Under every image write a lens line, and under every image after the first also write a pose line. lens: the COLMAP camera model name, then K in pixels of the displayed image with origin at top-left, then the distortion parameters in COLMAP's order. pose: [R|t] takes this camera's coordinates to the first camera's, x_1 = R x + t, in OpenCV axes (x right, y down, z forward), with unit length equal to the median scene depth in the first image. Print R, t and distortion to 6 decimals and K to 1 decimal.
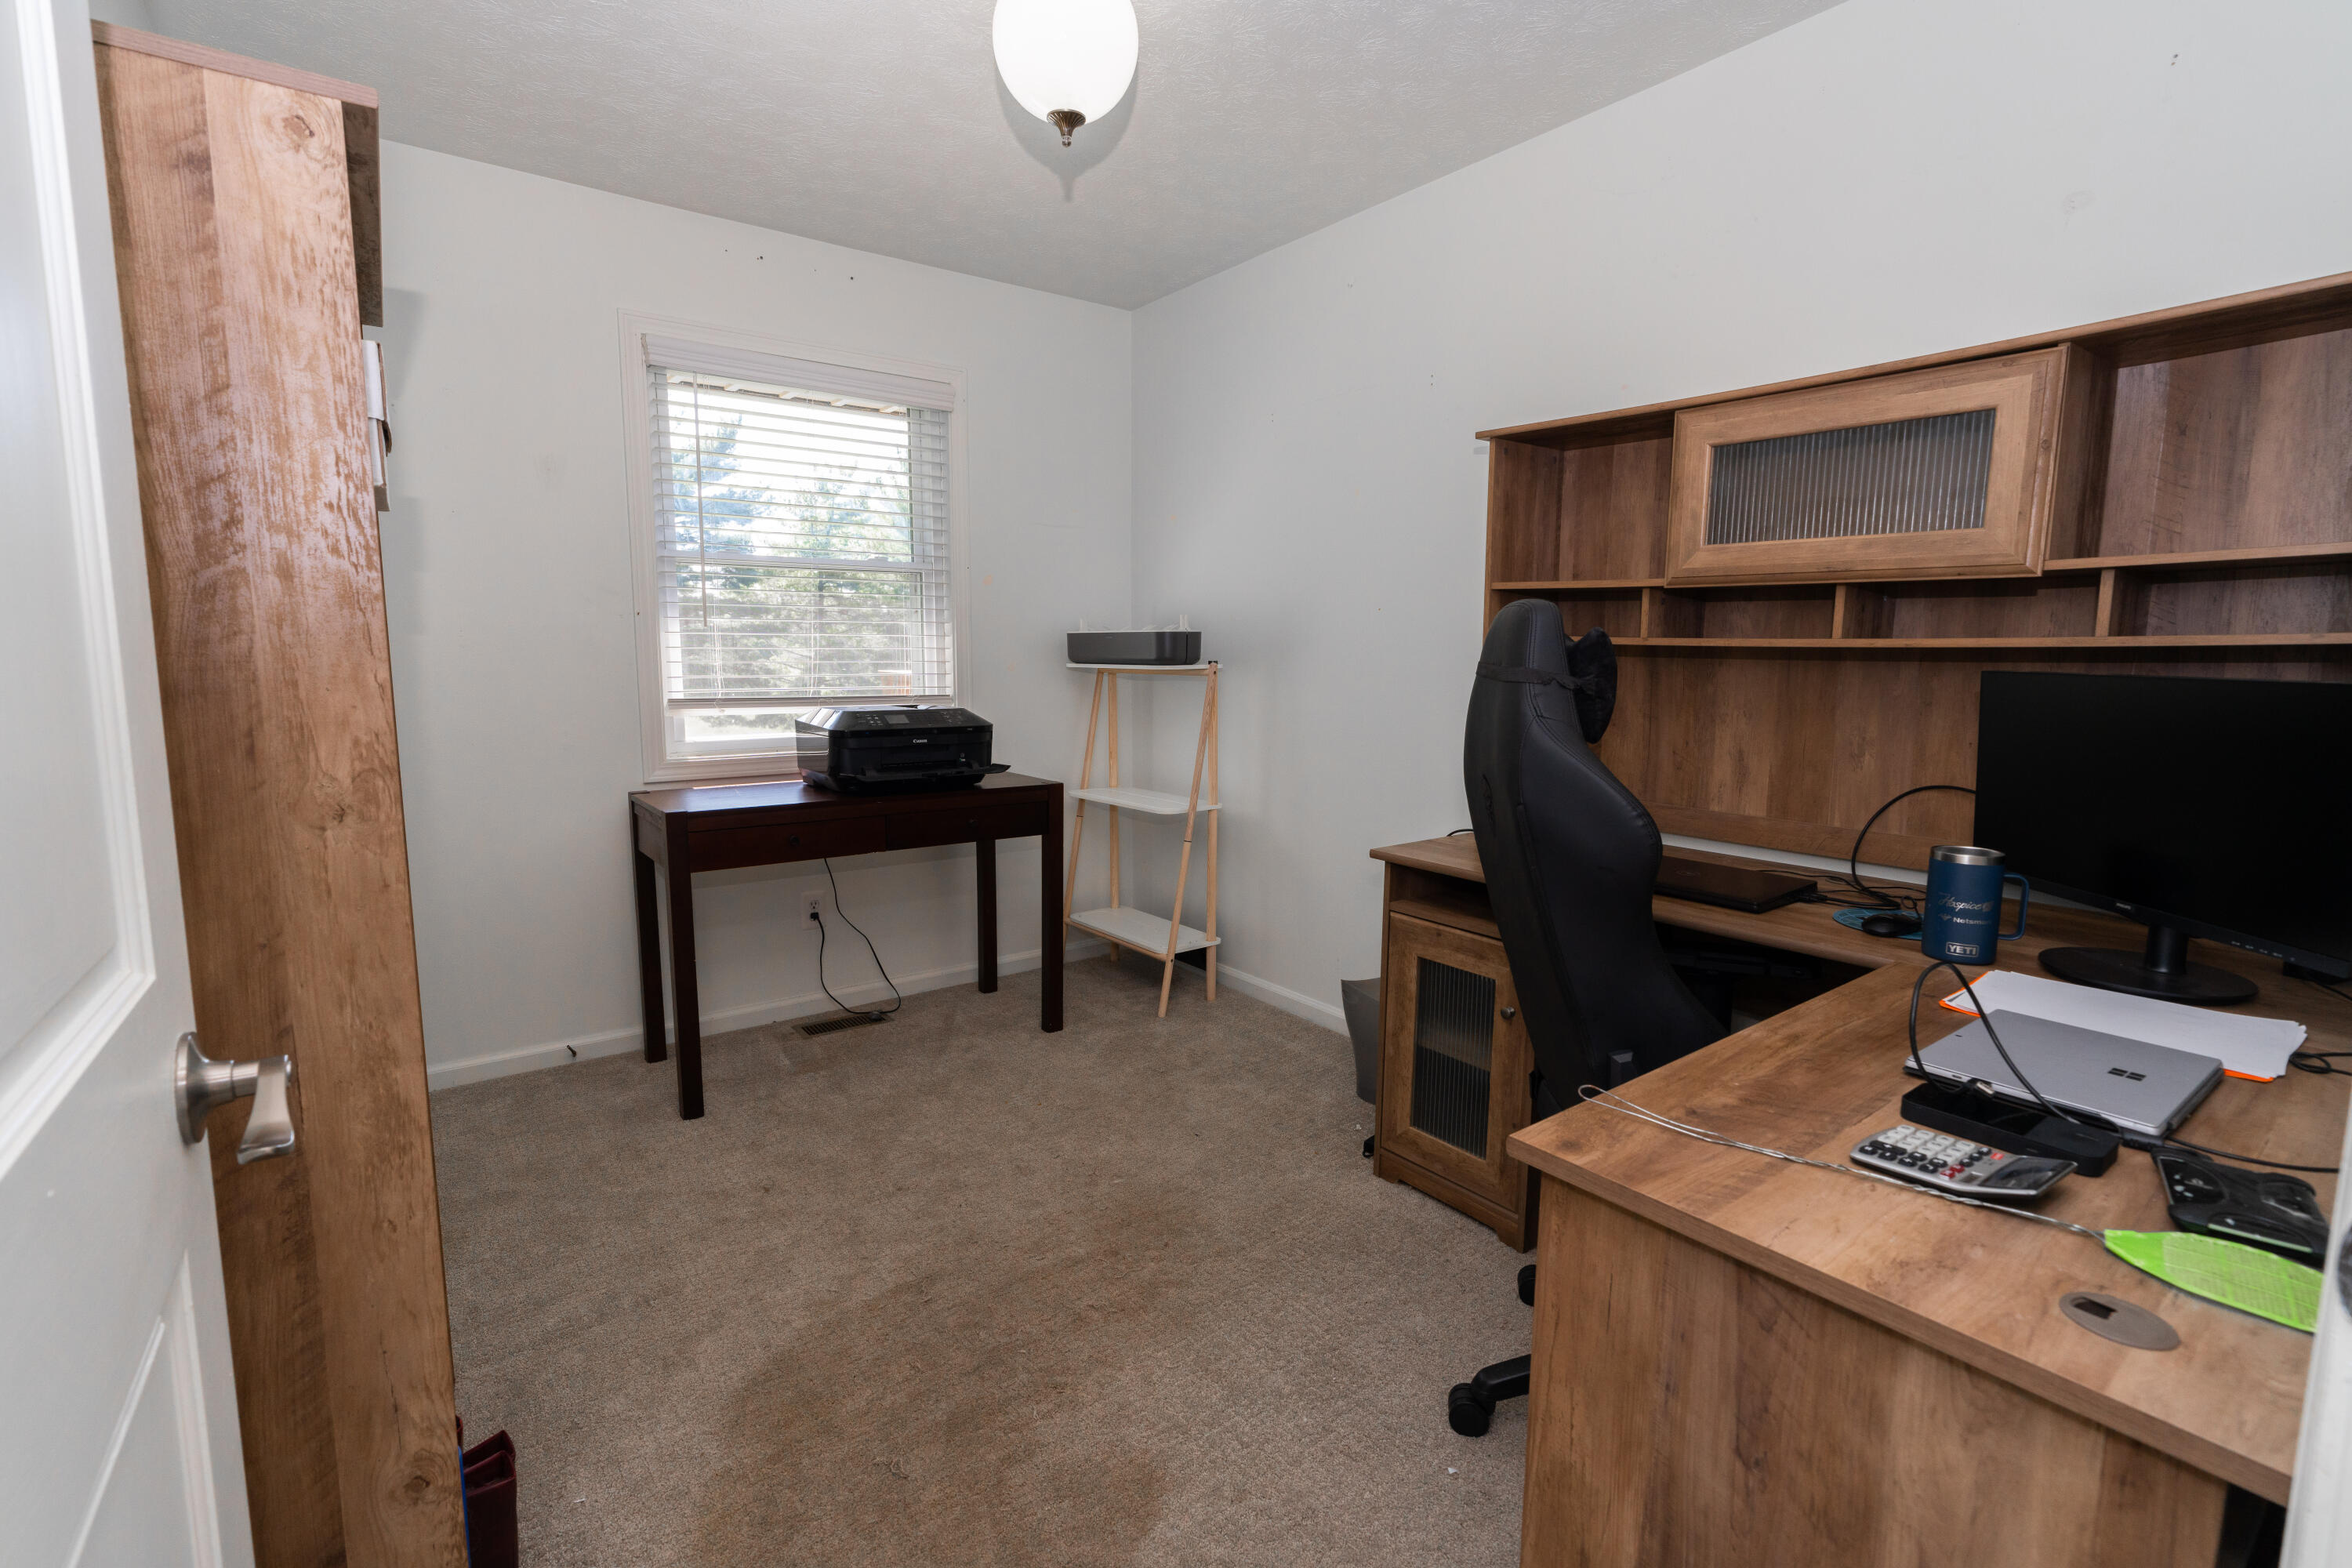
lens RADIAL K [[1057.1, 0, 1169.5], [0, 1057.1, 782.8], [0, 0, 1]] dist [-0.008274, 0.001661]
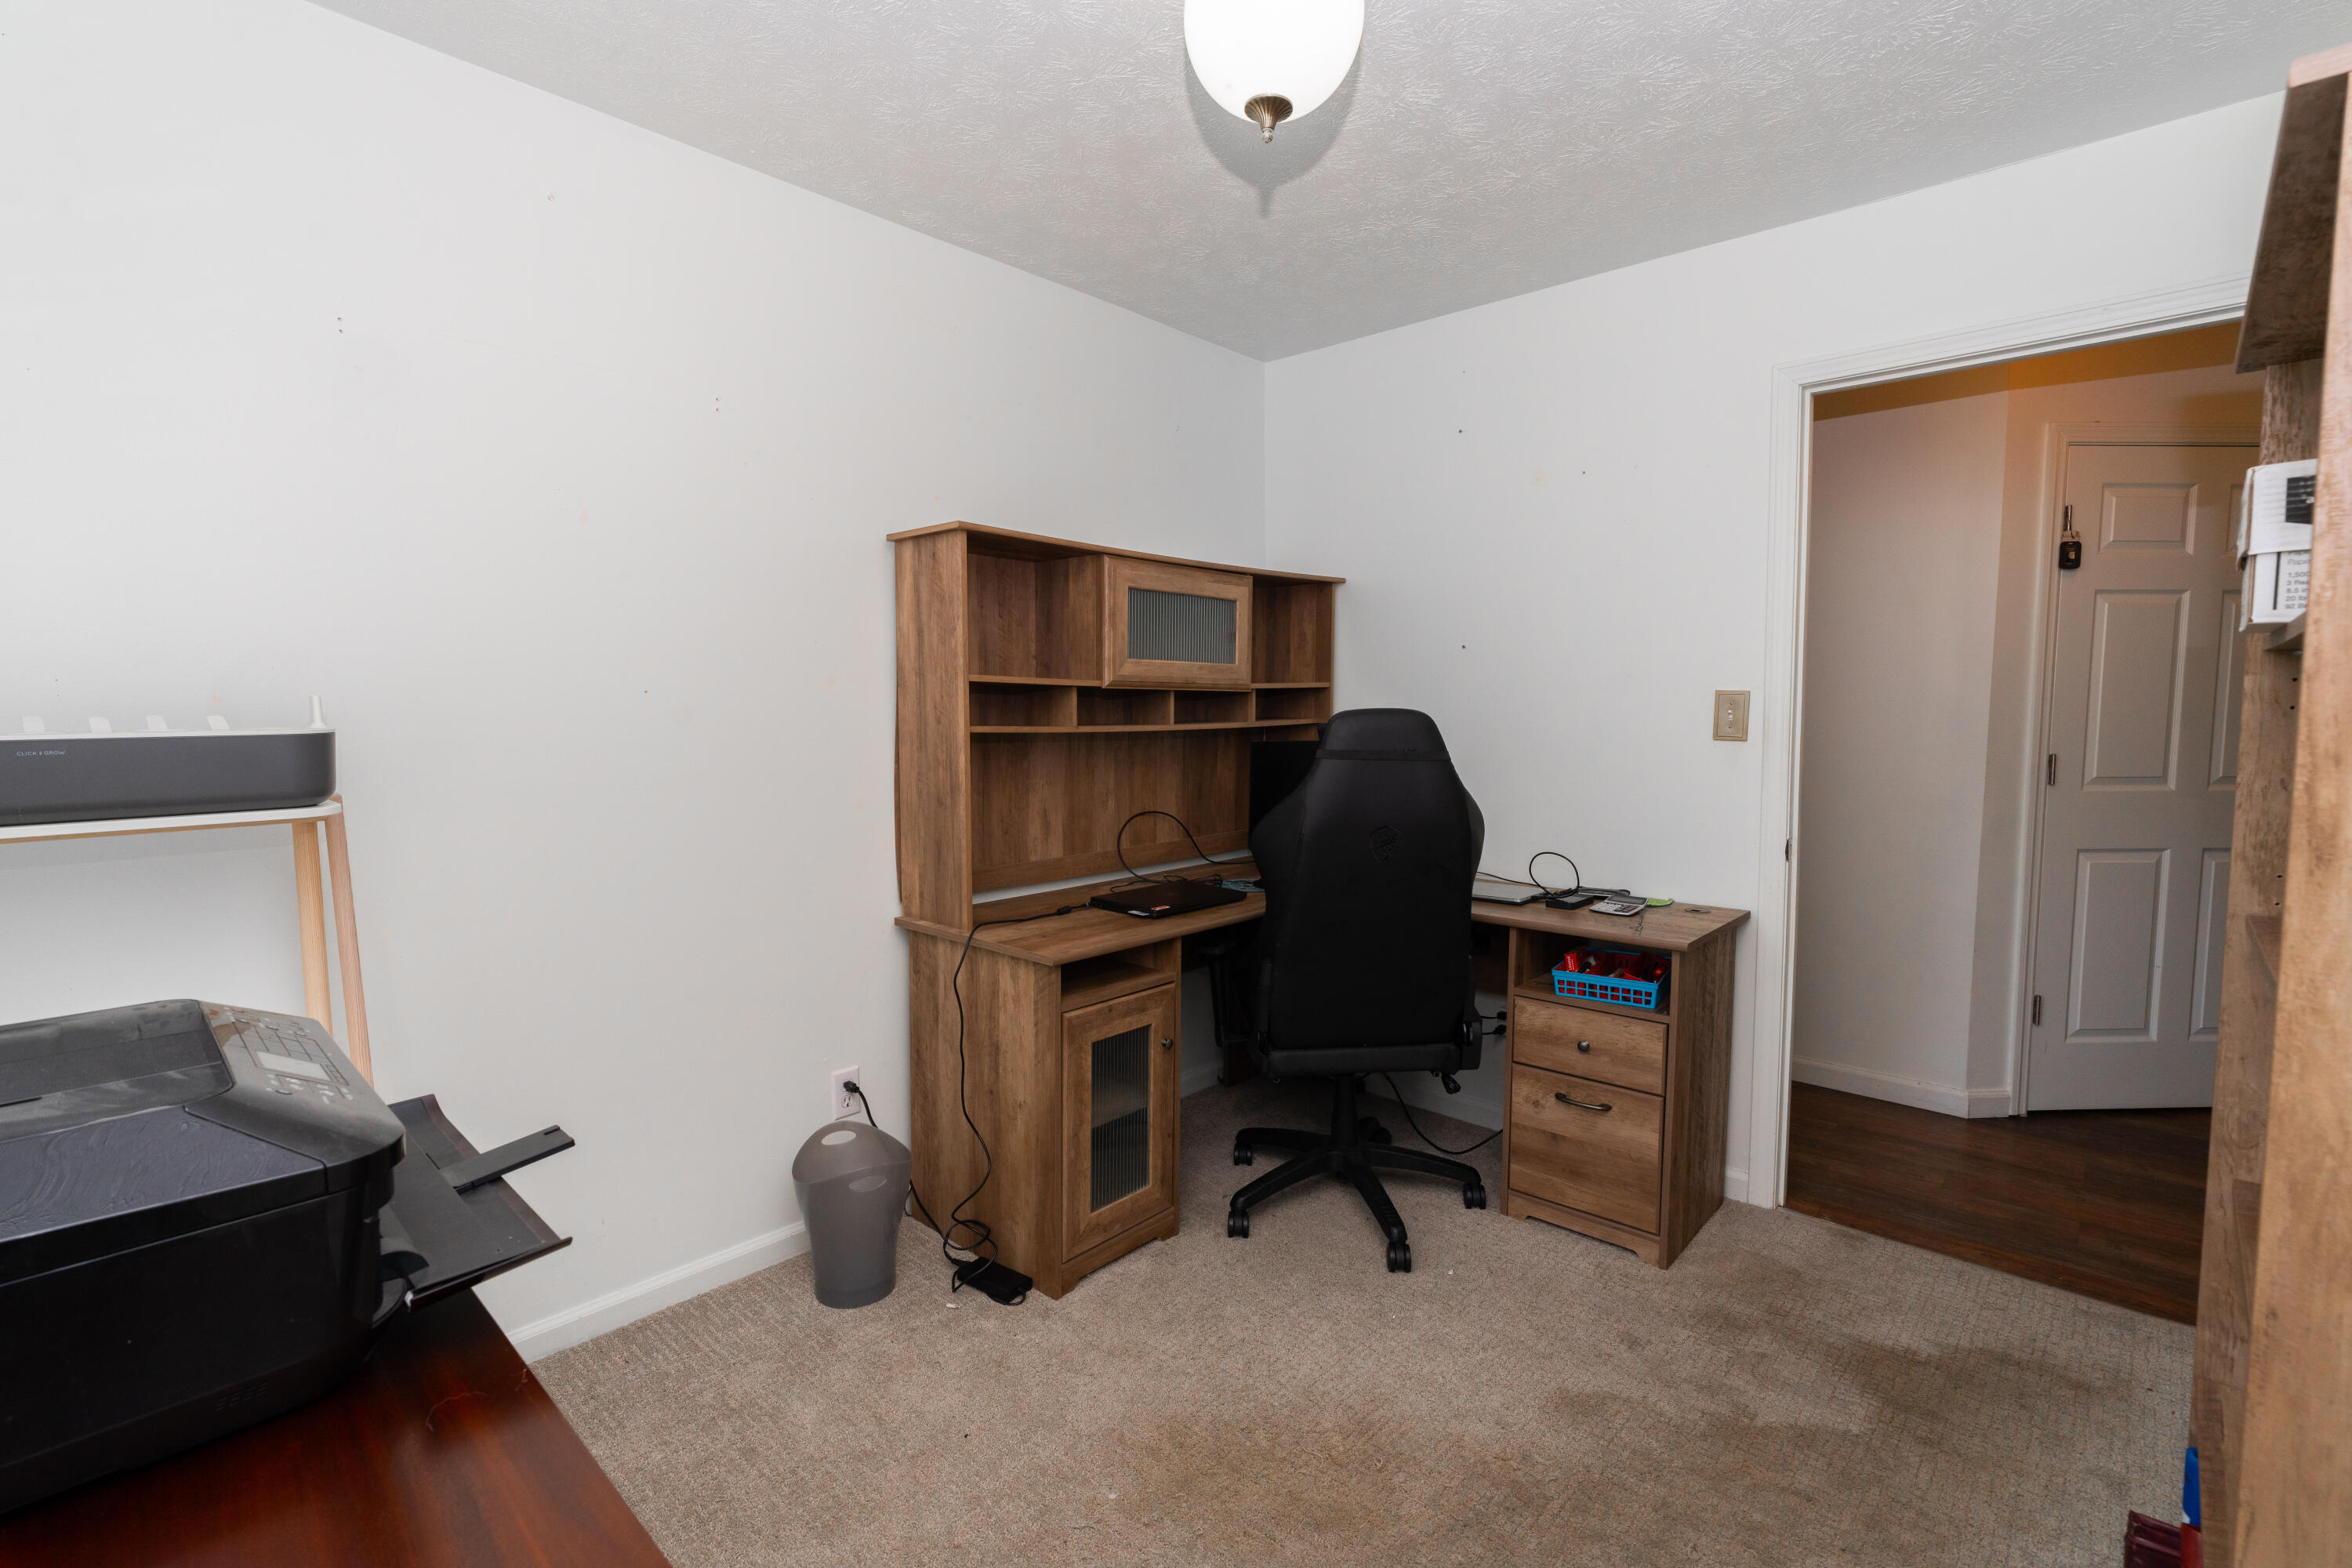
lens RADIAL K [[1057.1, 0, 1169.5], [0, 1057.1, 782.8], [0, 0, 1]] dist [-0.008274, 0.001661]
pose [[-0.178267, -0.082609, 0.980508, -0.770139], [0.128689, 0.985954, 0.106465, -0.185337], [-0.975531, 0.145160, -0.165132, 1.075844]]
